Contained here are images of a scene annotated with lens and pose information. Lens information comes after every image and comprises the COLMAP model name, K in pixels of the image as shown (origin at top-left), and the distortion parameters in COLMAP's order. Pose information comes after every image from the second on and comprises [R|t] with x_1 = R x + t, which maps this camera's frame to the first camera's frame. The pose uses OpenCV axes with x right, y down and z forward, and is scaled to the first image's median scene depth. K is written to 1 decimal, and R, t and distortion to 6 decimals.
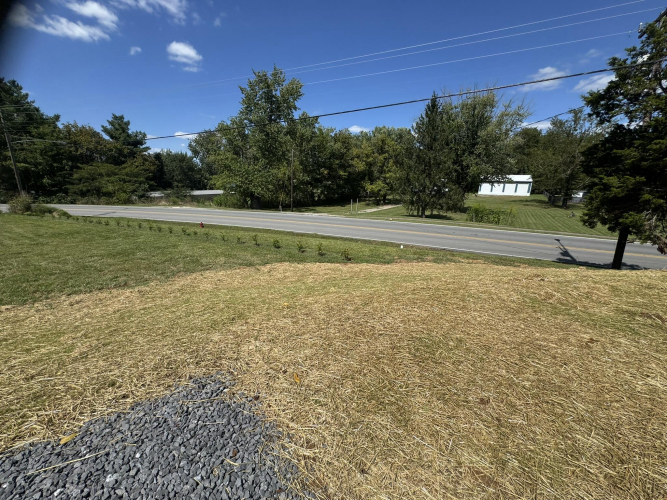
lens RADIAL K [[265.9, 0, 332.2], [0, 265.9, 245.8], [0, 0, 1]] dist [-0.005299, 0.000796]
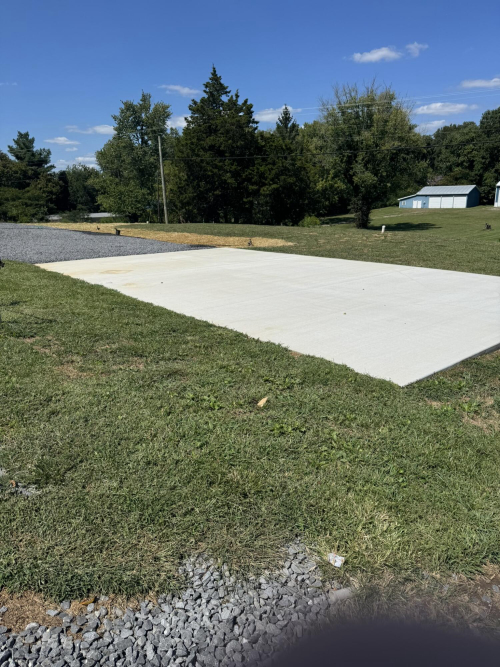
lens RADIAL K [[483.0, 0, 251.2], [0, 483.0, 334.8], [0, 0, 1]] dist [0.027193, 0.003228]
pose [[0.963879, 0.040536, -0.263238, 0.463944], [-0.027681, 0.998244, 0.052363, 0.109494], [0.264898, -0.043185, 0.963309, -0.493129]]
